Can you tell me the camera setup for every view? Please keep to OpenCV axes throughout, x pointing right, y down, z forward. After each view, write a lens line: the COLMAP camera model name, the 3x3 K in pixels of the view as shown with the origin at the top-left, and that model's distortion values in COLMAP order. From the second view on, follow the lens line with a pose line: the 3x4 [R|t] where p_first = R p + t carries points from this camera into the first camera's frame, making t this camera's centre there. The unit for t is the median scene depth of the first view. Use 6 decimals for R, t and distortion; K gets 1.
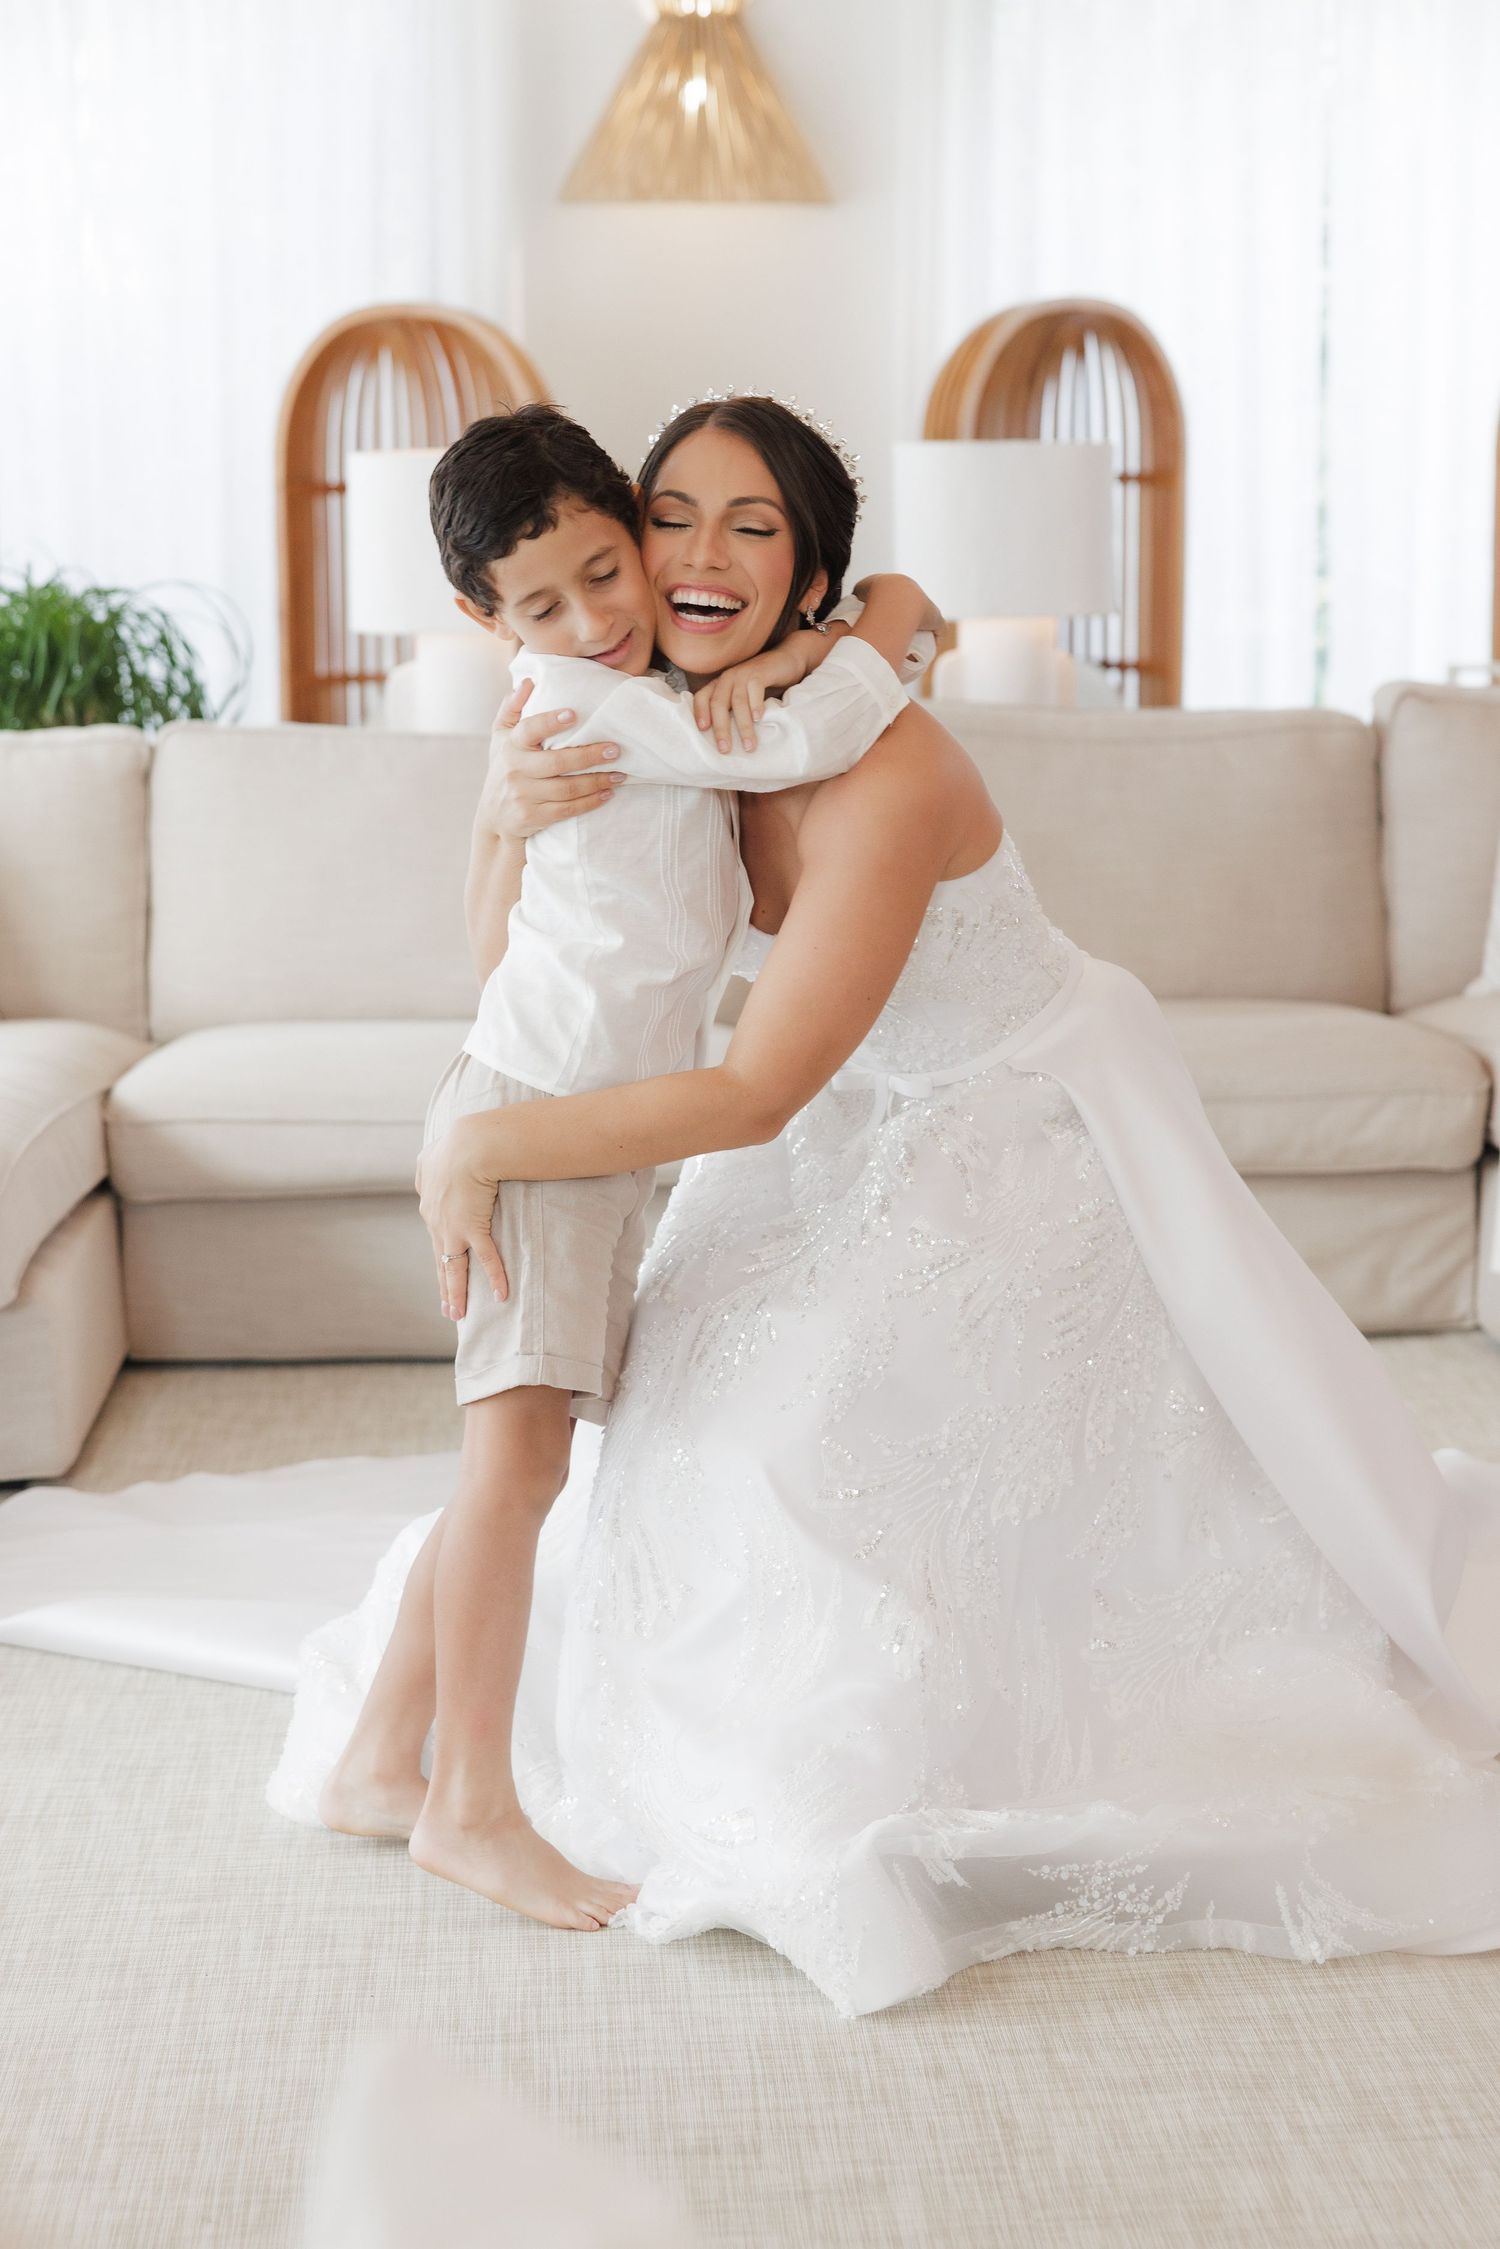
lens RADIAL K [[4255.2, 0, 750.0], [0, 4255.2, 1124.5], [0, 0, 1]] dist [0.070528, -0.237180]
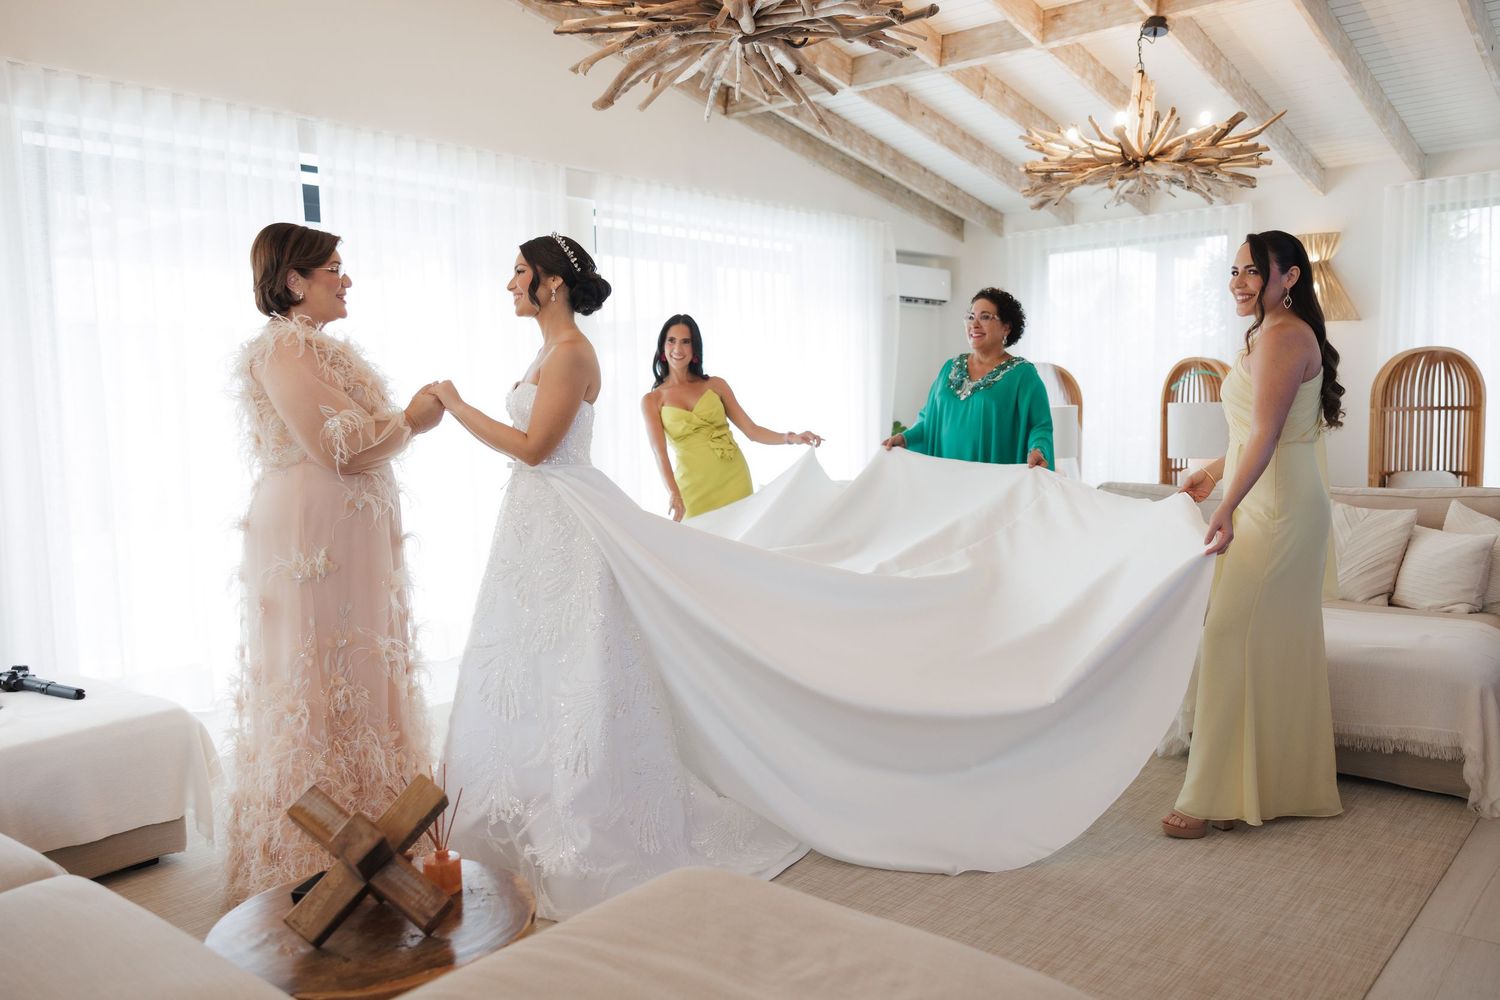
lens RADIAL K [[1175.1, 0, 750.0], [0, 1175.1, 500.0], [0, 0, 1]] dist [0.000735, 0.002542]
pose [[0.729333, 0.047294, -0.682523, 0.398468], [-0.093197, 0.995176, -0.030631, -0.031210], [0.677782, 0.085949, 0.730222, 0.152257]]
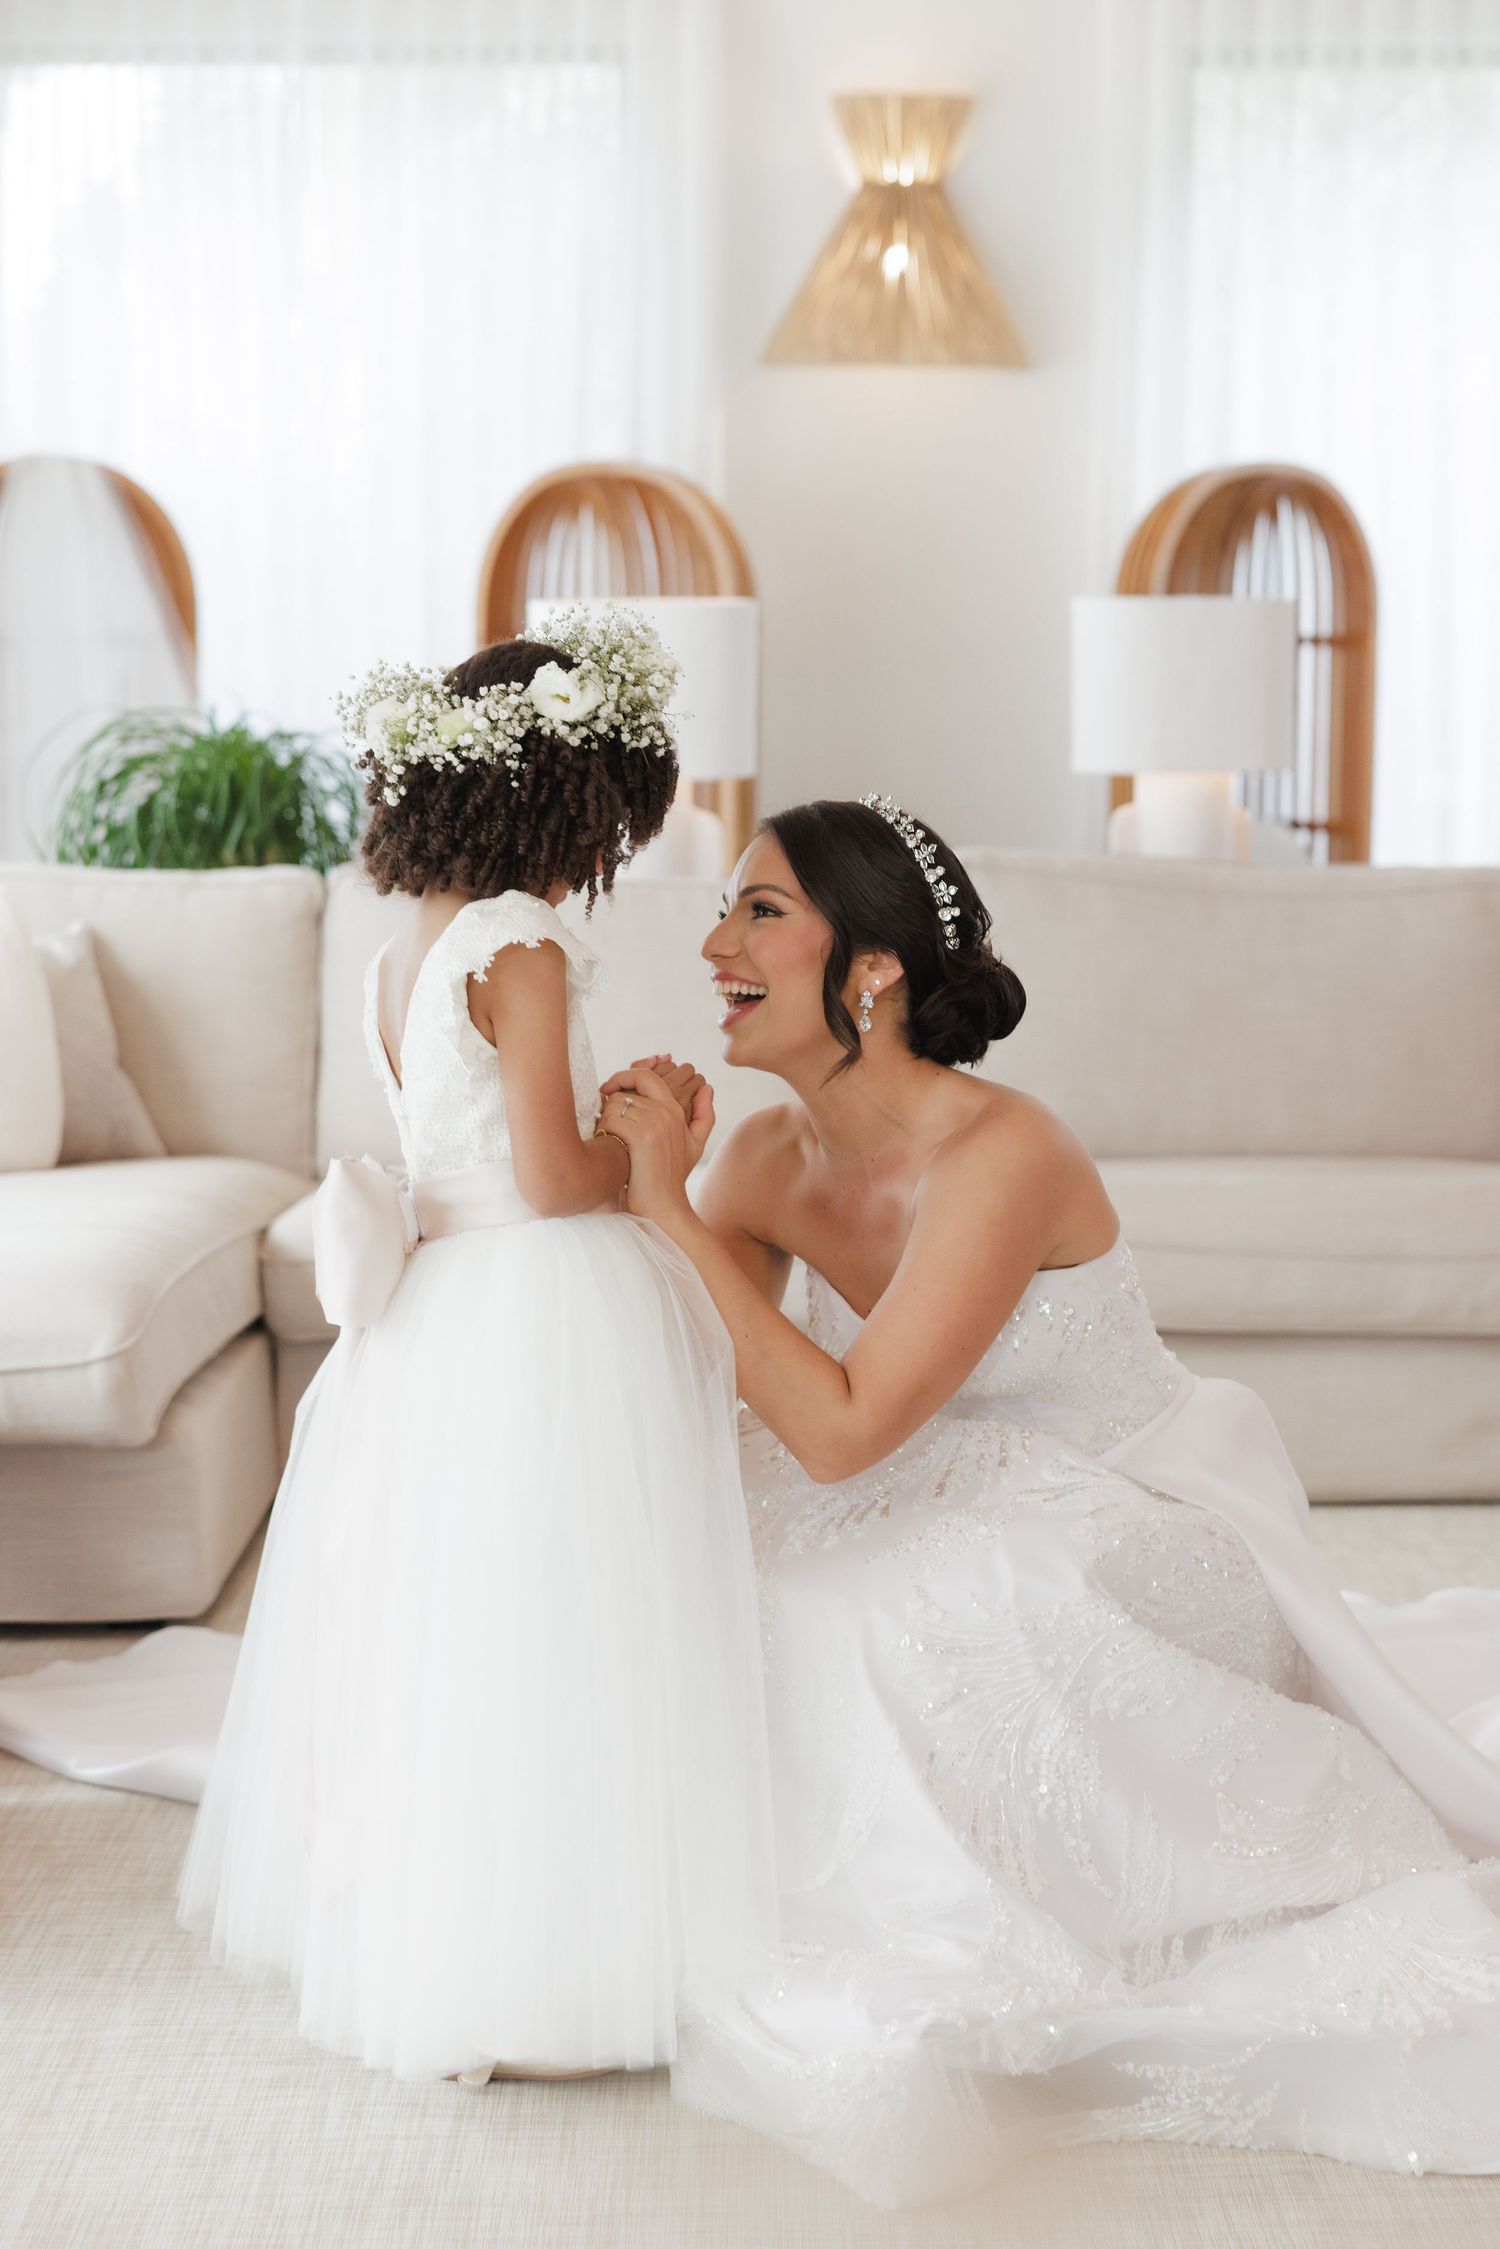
lens RADIAL K [[4143.6, 0, 782.4], [0, 4143.6, 1120.3], [0, 0, 1]] dist [0.010681, 0.117238]
pose [[0.998837, 0.016660, -0.045253, 0.011536], [-0.018338, 0.999149, -0.036943, 0.000206], [0.044599, 0.037730, 0.998292, 0.029389]]
